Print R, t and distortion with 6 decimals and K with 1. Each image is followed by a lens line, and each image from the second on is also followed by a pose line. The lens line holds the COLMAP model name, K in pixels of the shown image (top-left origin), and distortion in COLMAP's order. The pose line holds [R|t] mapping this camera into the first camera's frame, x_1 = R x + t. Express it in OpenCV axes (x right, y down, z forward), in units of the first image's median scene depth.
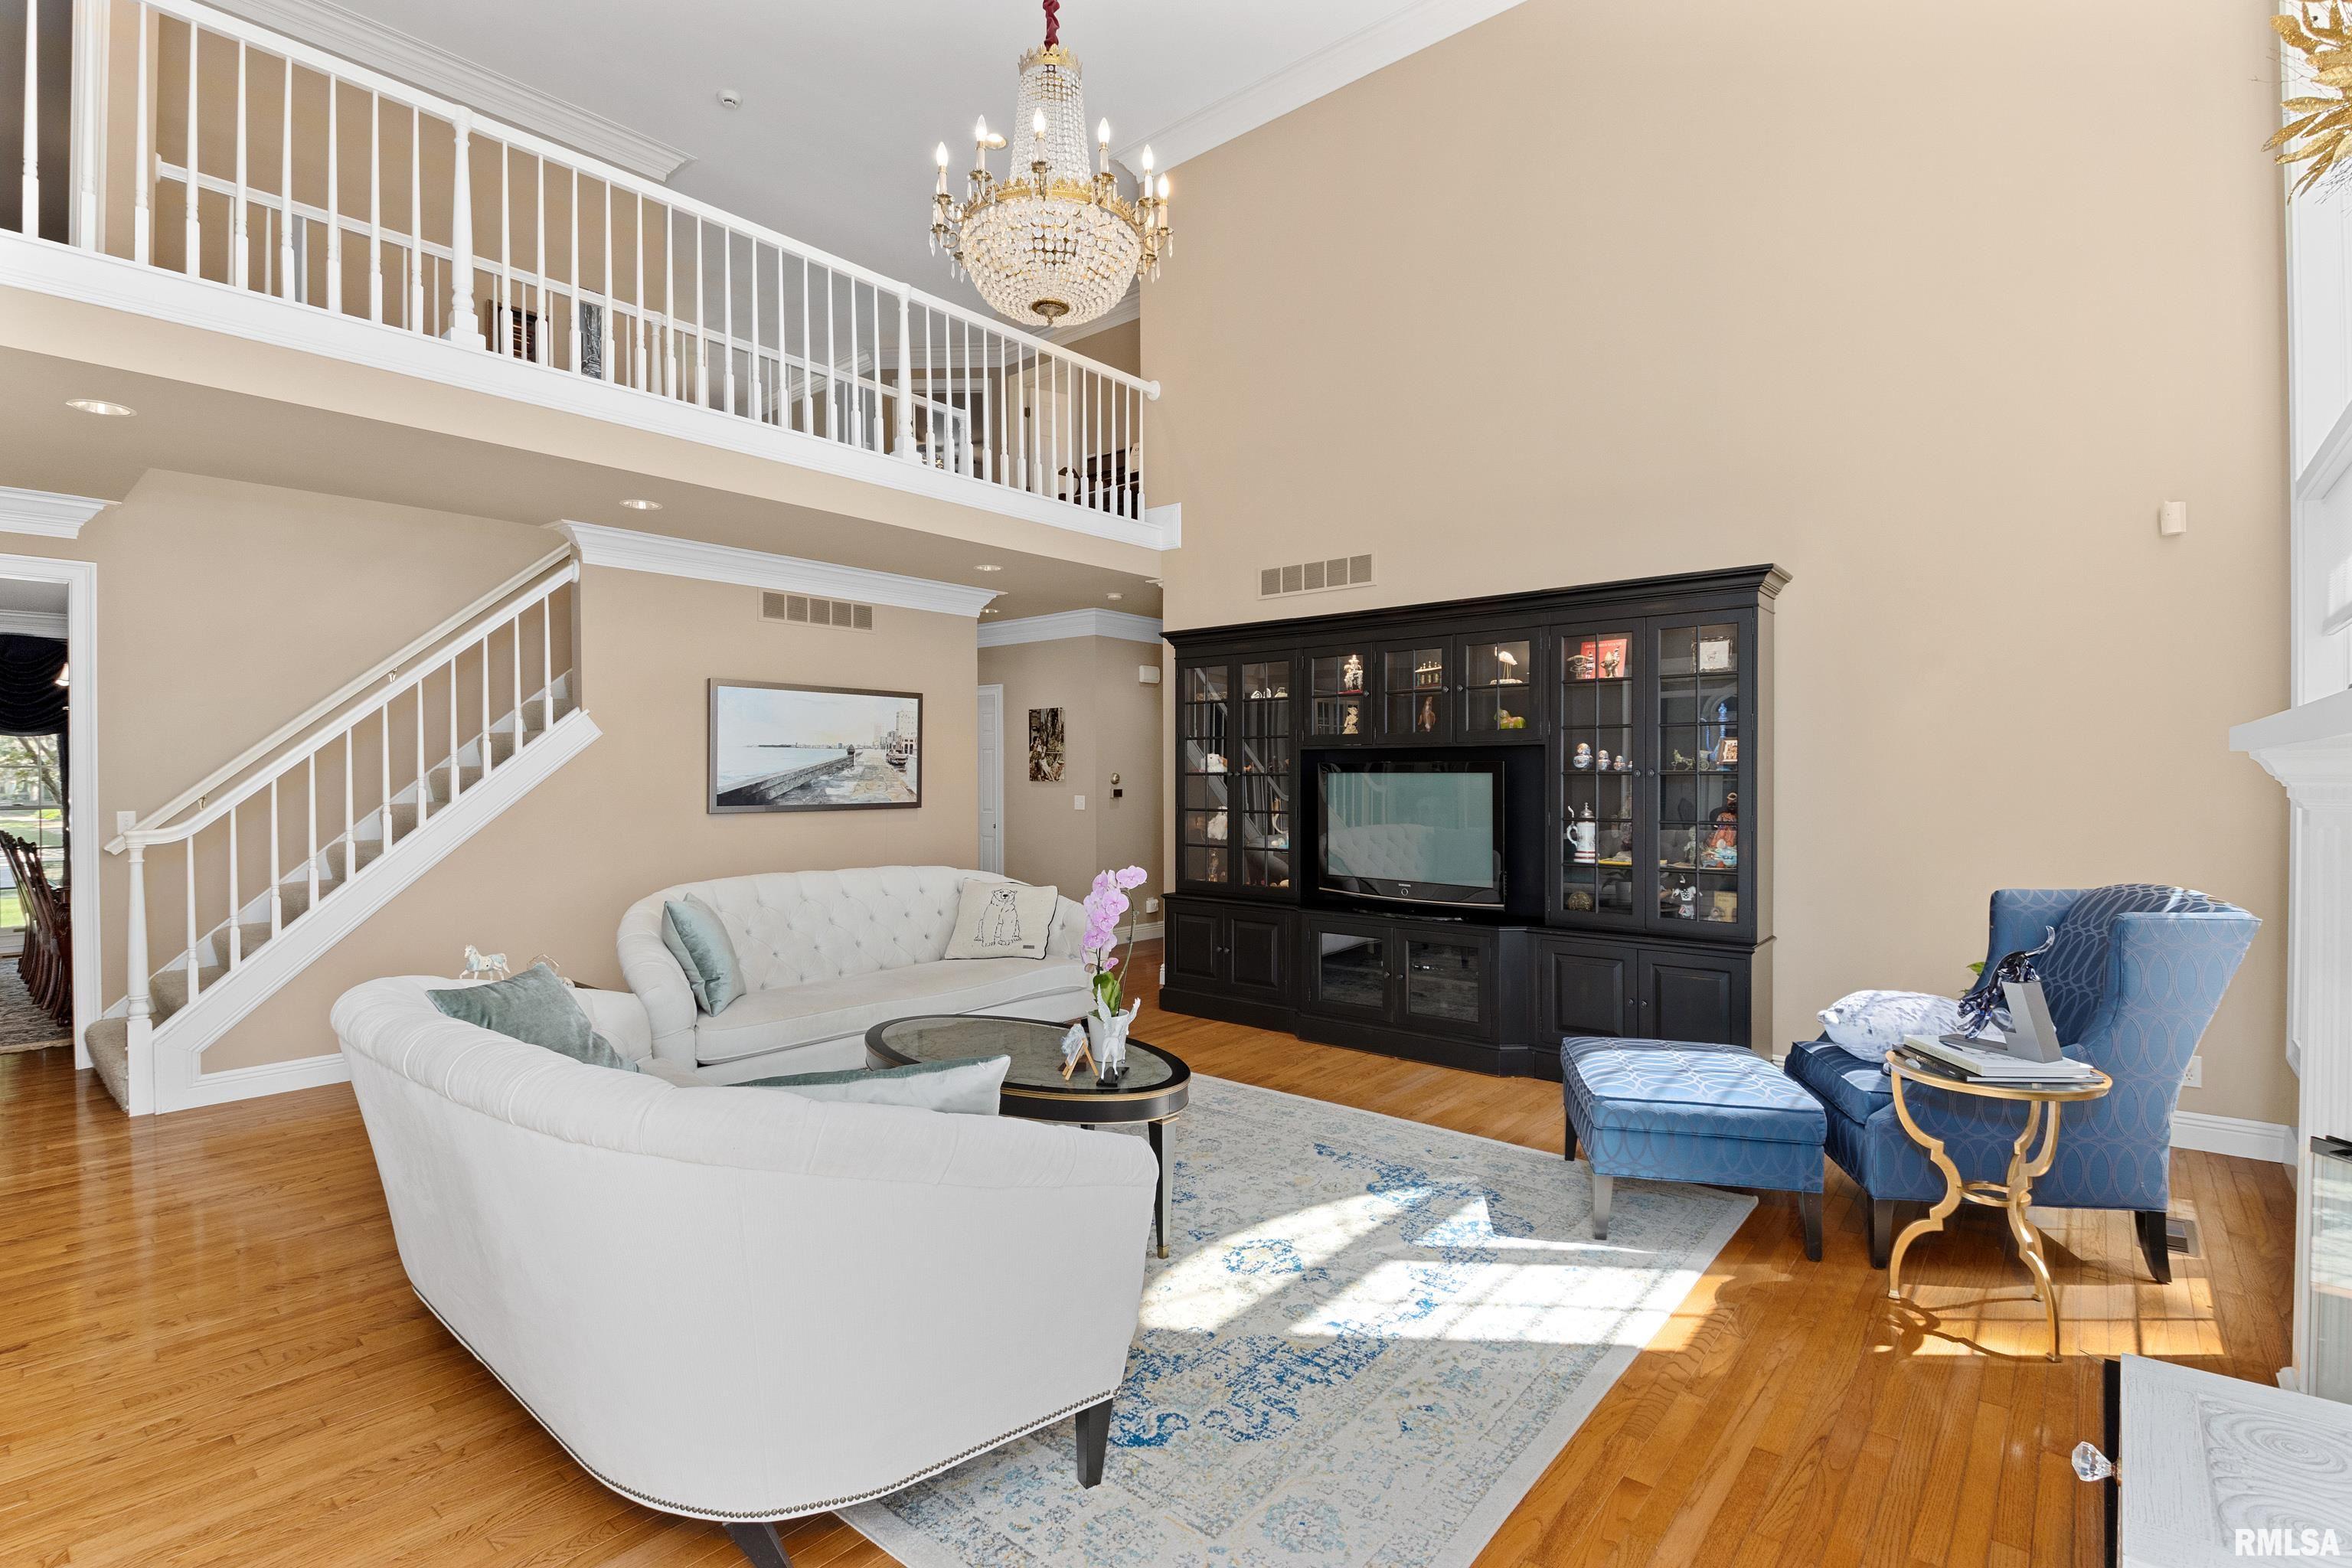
lens RADIAL K [[1094.2, 0, 1159.2], [0, 1094.2, 781.9], [0, 0, 1]] dist [-0.003243, -0.006636]
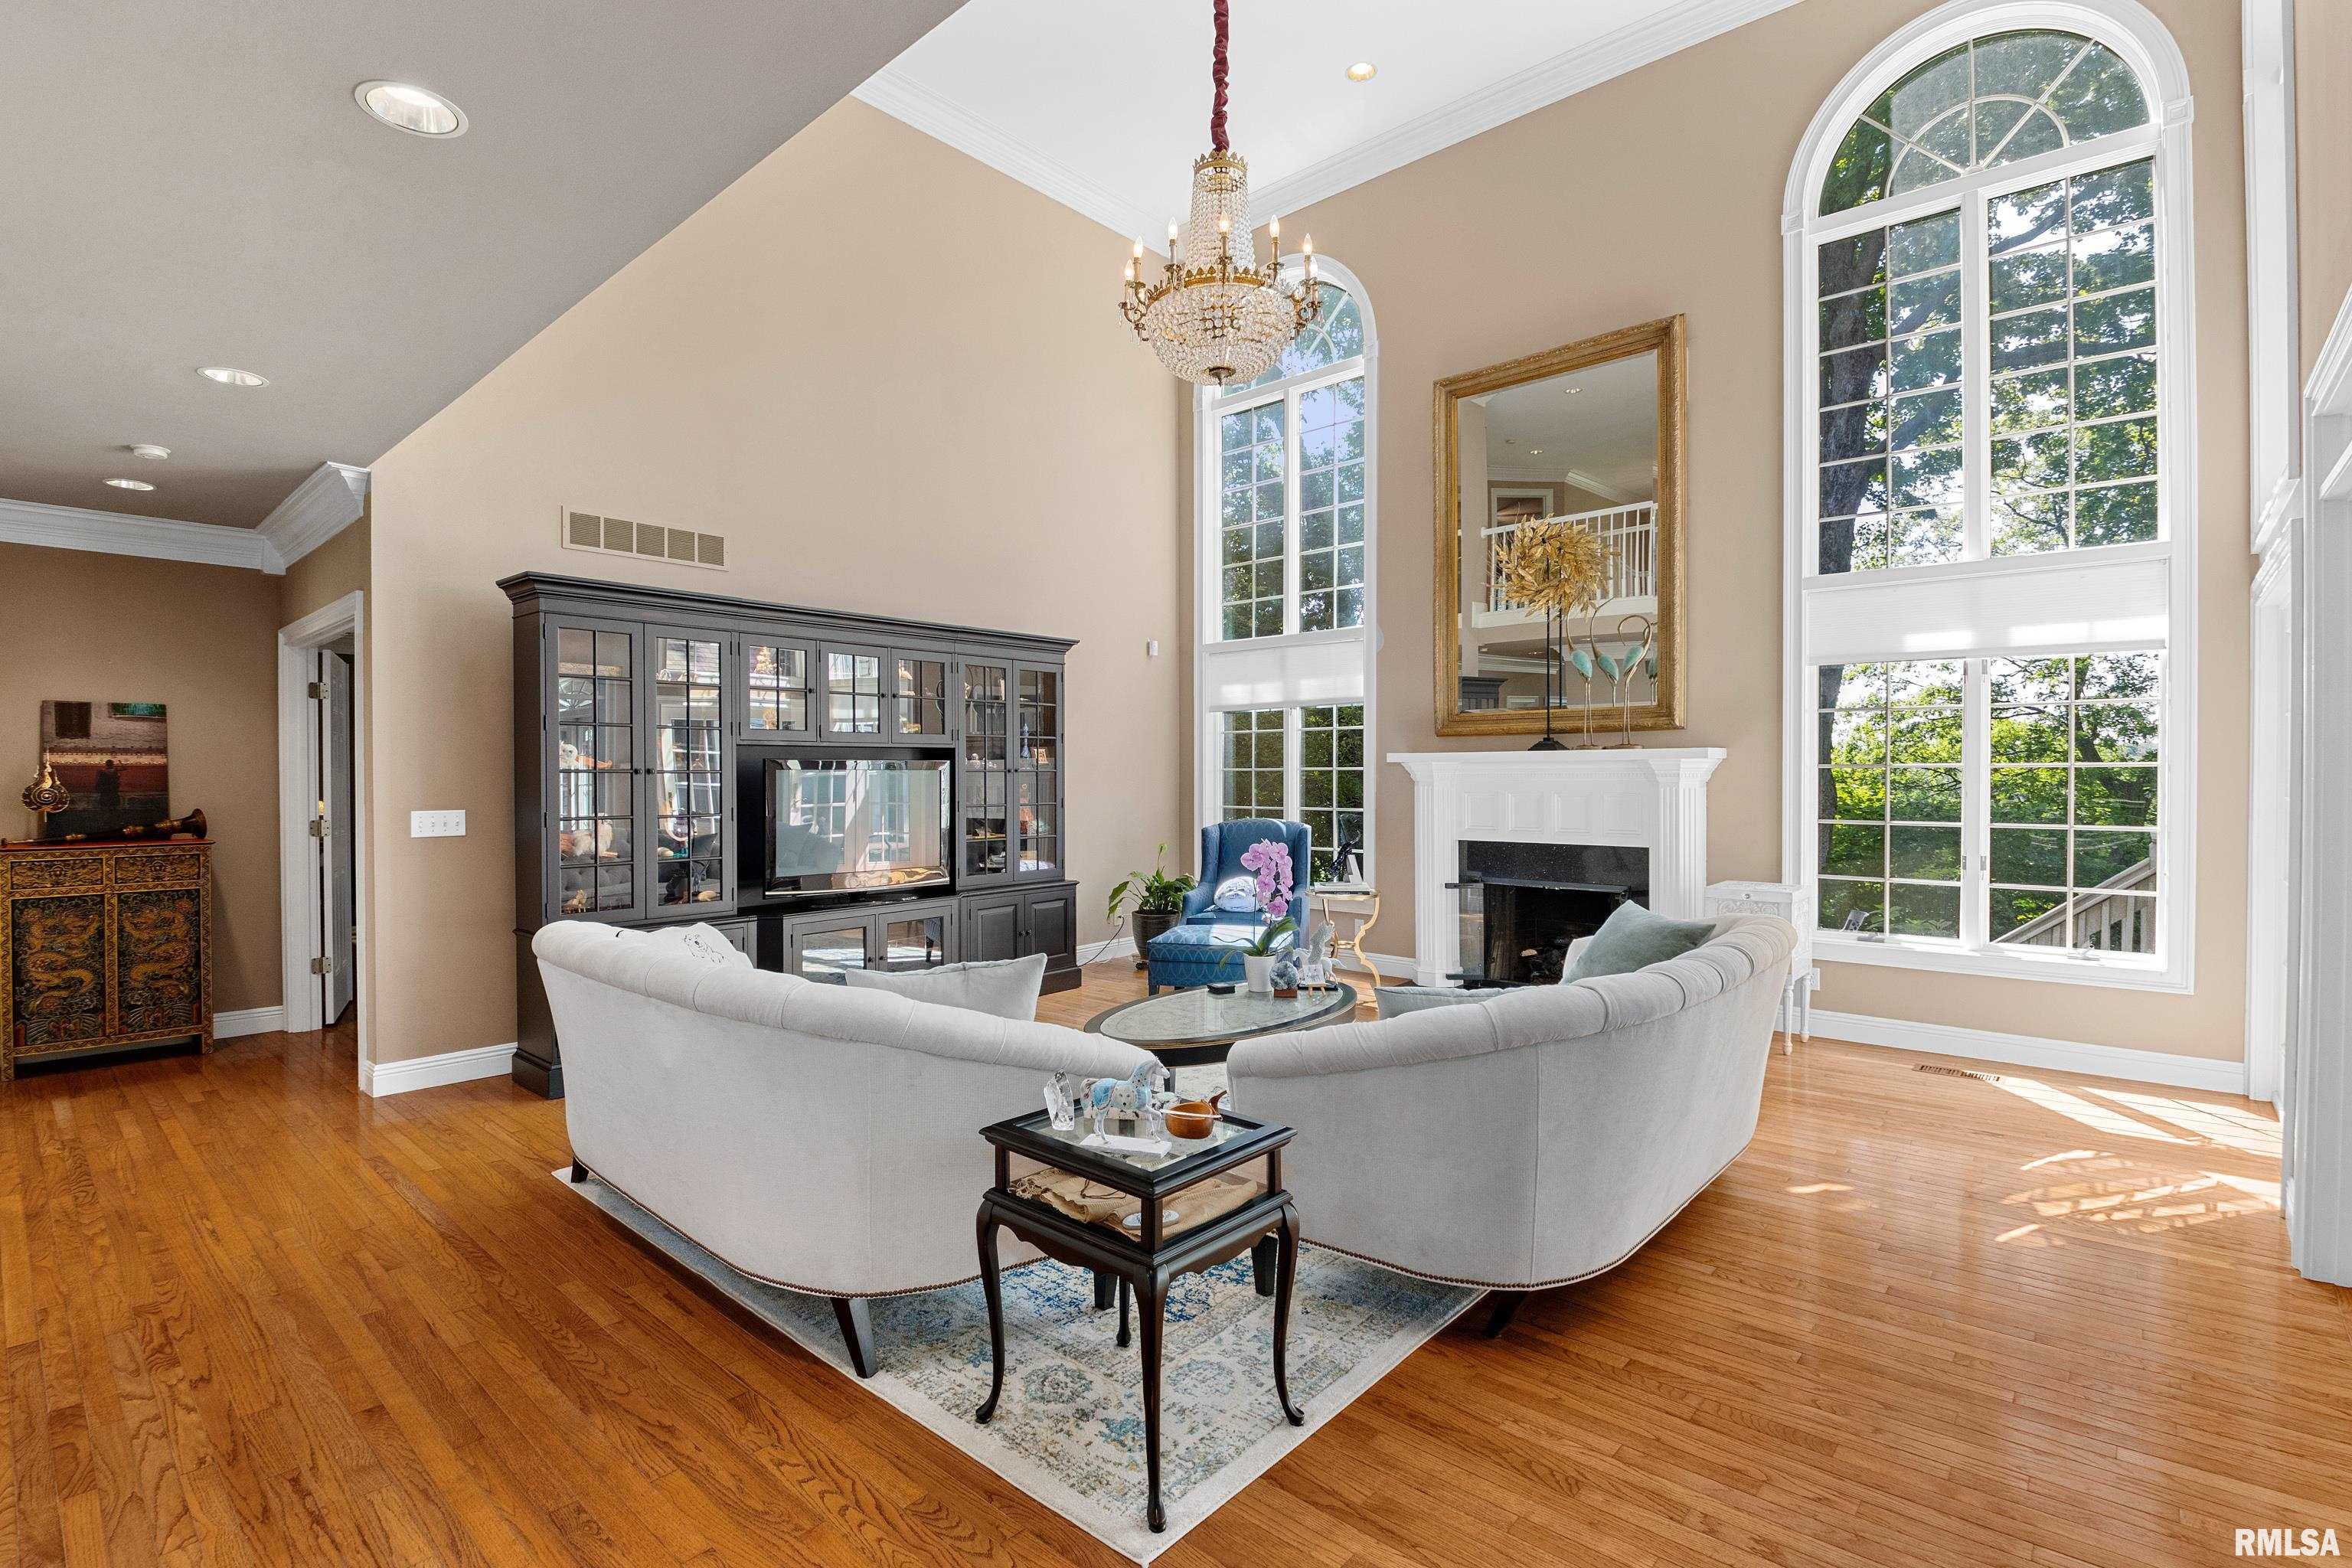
lens RADIAL K [[1094.2, 0, 1173.8], [0, 1094.2, 775.6], [0, 0, 1]] dist [-0.003243, -0.006636]
pose [[0.003533, -0.000282, 0.999994, -0.809826], [0.008355, 0.999965, 0.000253, -0.000460], [-0.999959, 0.008354, 0.003535, 0.664642]]
